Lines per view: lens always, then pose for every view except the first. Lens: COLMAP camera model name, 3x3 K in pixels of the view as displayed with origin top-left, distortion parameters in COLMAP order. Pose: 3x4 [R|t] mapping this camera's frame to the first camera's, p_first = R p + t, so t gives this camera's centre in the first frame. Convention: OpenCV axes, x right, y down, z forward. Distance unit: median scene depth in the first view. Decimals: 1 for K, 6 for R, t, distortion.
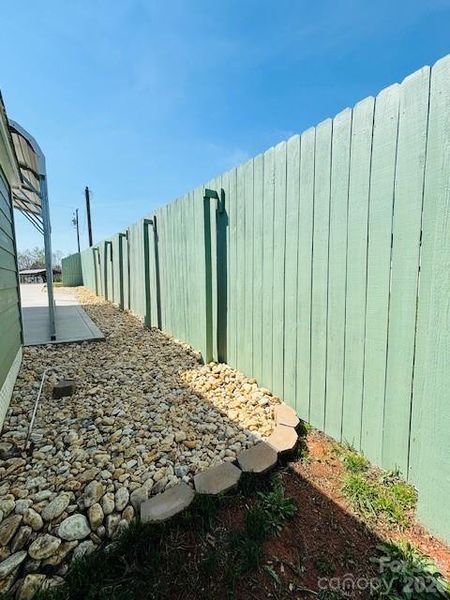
lens RADIAL K [[243.2, 0, 227.2], [0, 243.2, 299.4], [0, 0, 1]] dist [0.002541, -0.000083]
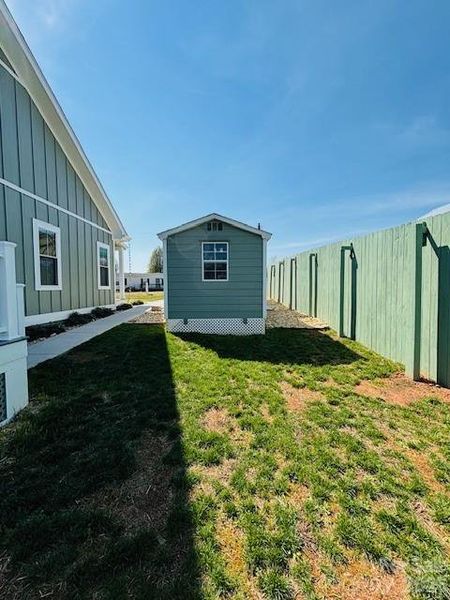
lens RADIAL K [[243.2, 0, 224.0], [0, 243.2, 299.3], [0, 0, 1]] dist [0.002541, -0.000083]
pose [[0.808678, 0.027906, -0.587590, 0.389149], [-0.051241, 0.998419, -0.023104, 0.093129], [0.586016, 0.048792, 0.808829, -0.916026]]
